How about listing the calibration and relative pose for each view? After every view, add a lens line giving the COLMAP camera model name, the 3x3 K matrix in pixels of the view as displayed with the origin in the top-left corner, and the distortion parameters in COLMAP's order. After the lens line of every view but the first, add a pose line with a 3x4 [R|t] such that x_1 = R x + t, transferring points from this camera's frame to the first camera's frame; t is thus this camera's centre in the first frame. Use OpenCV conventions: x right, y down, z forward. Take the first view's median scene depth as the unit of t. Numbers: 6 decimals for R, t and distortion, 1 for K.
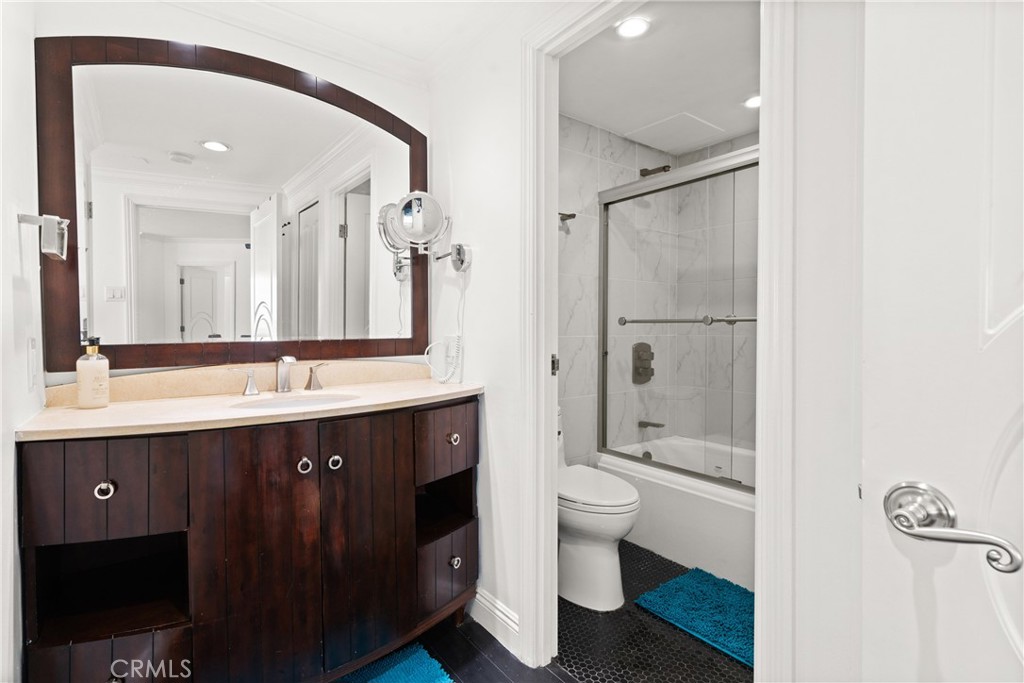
lens RADIAL K [[496.1, 0, 509.8], [0, 496.1, 327.2], [0, 0, 1]] dist [0.002035, 0.005356]
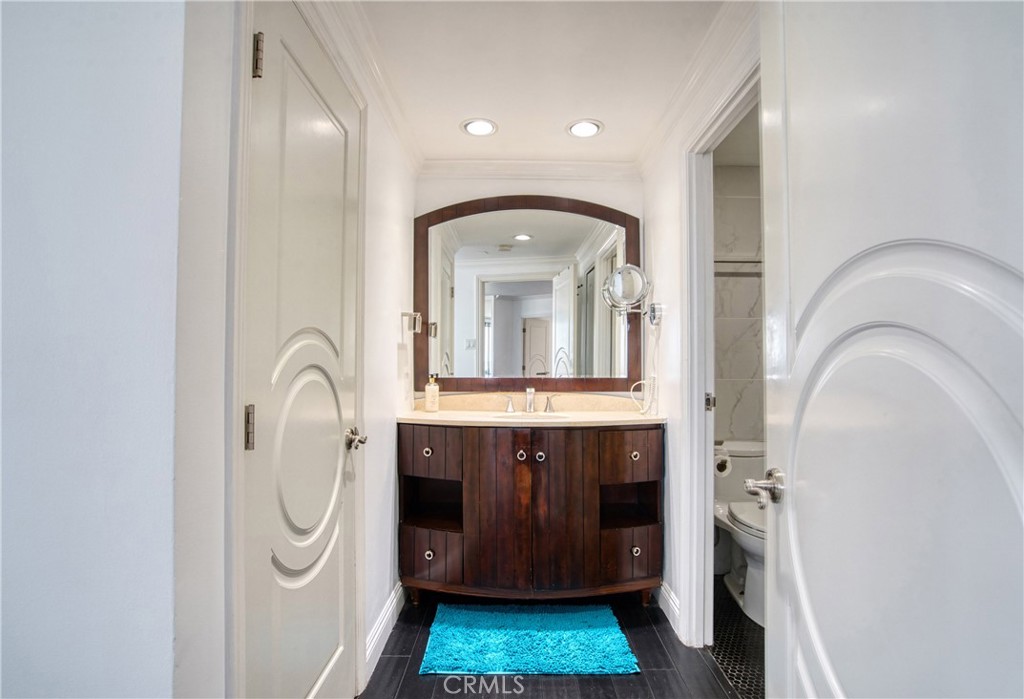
lens RADIAL K [[499.1, 0, 512.0], [0, 499.1, 349.5], [0, 0, 1]] dist [-0.003042, -0.000155]
pose [[0.805300, -0.013704, -0.592710, 0.418768], [-0.006879, 0.999450, -0.032453, -0.009156], [0.592828, 0.030212, 0.804762, -0.264982]]
